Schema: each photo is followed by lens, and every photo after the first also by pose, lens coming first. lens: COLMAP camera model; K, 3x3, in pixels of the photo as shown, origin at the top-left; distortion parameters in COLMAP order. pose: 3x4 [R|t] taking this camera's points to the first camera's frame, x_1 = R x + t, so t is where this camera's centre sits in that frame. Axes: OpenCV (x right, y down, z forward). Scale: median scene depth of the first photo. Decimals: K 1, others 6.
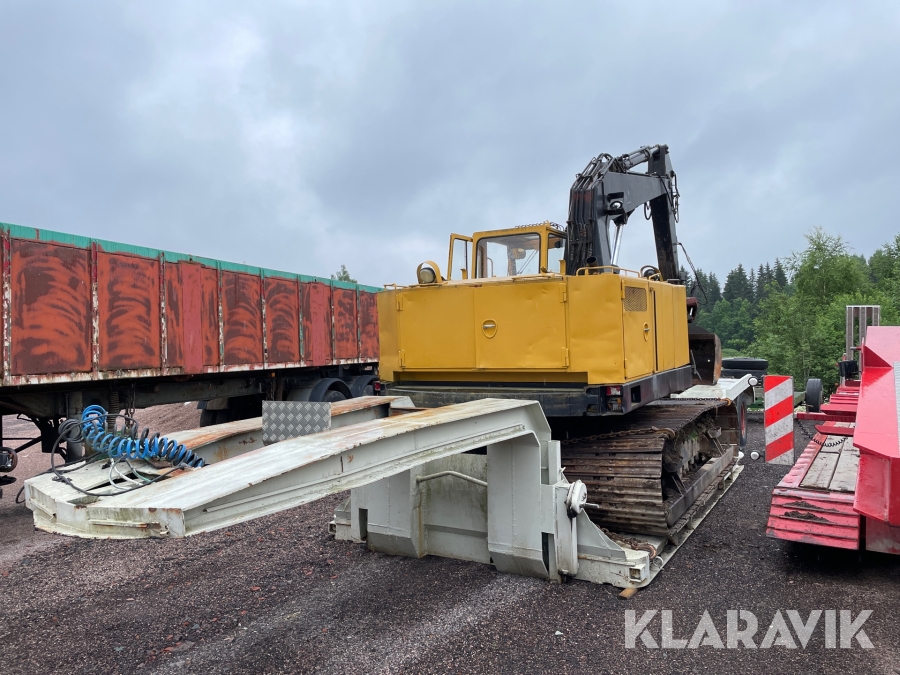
lens RADIAL K [[669.3, 0, 450.6], [0, 669.3, 333.5], [0, 0, 1]] dist [0.098317, -0.129981]
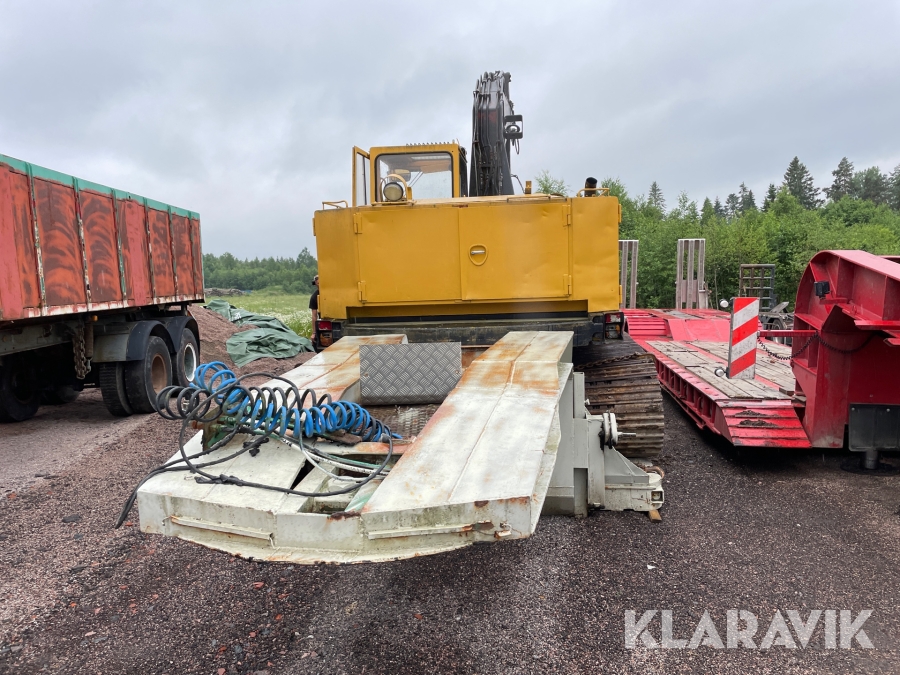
lens RADIAL K [[669.3, 0, 450.6], [0, 669.3, 333.5], [0, 0, 1]] dist [0.098317, -0.129981]
pose [[0.910603, -0.046651, 0.410640, -0.286886], [0.007682, 0.995348, 0.096043, 0.009036], [-0.413210, -0.084303, 0.906725, 0.160753]]
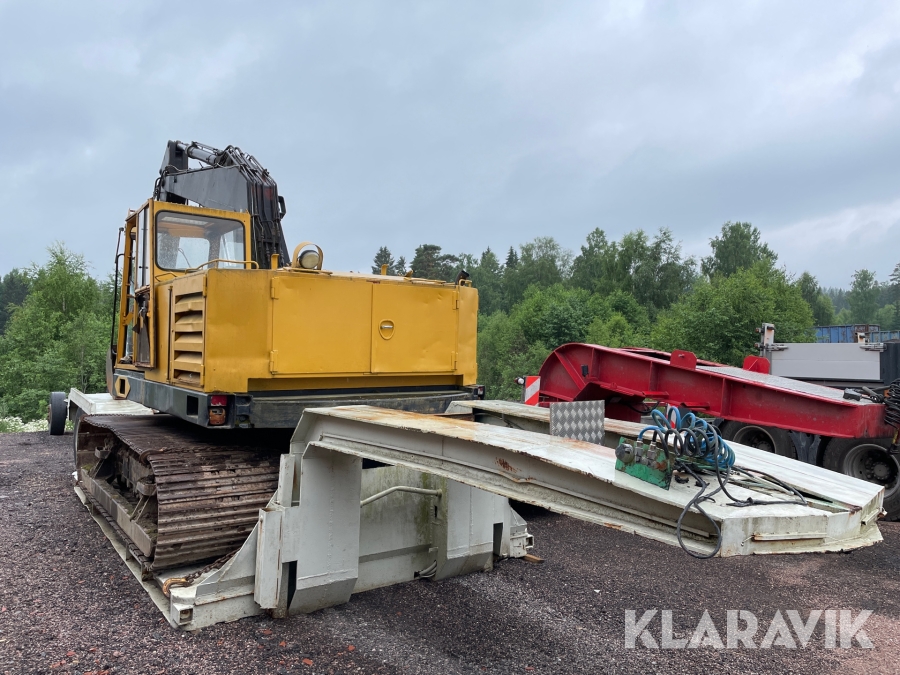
lens RADIAL K [[672.3, 0, 449.3], [0, 672.3, 325.2], [0, 0, 1]] dist [0.088542, -0.124965]
pose [[0.413045, 0.064244, 0.908442, -0.625285], [-0.028113, 0.997933, -0.057791, 0.031814], [-0.910277, -0.001669, 0.413997, 0.439457]]
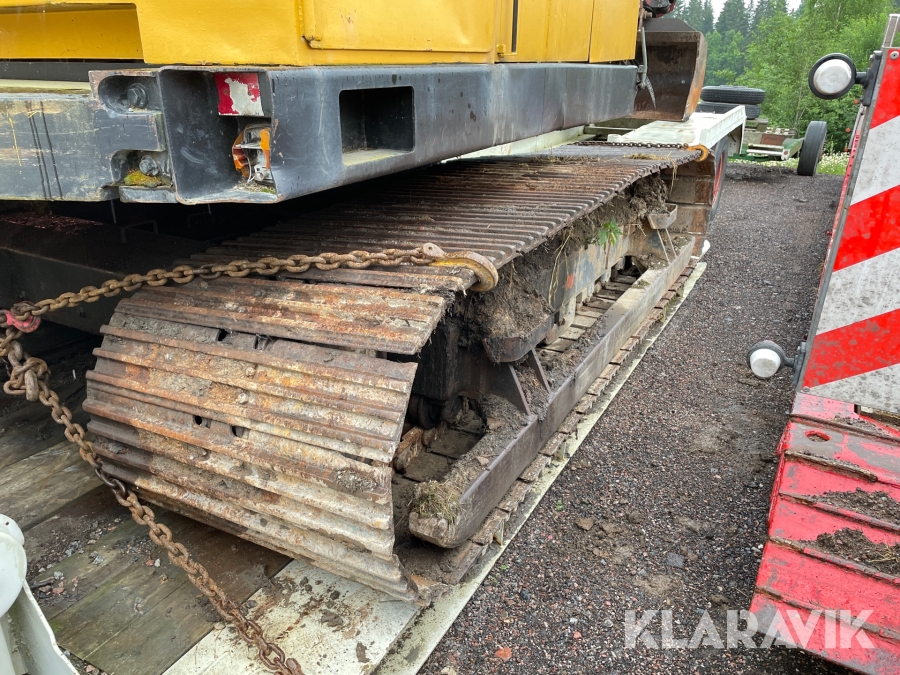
lens RADIAL K [[669.3, 0, 450.6], [0, 669.3, 333.5], [0, 0, 1]] dist [0.098317, -0.129981]
pose [[0.998179, 0.023258, 0.055664, 0.231917], [-0.042276, 0.927913, 0.370391, 0.054750], [-0.043037, -0.372070, 0.927207, 0.573938]]
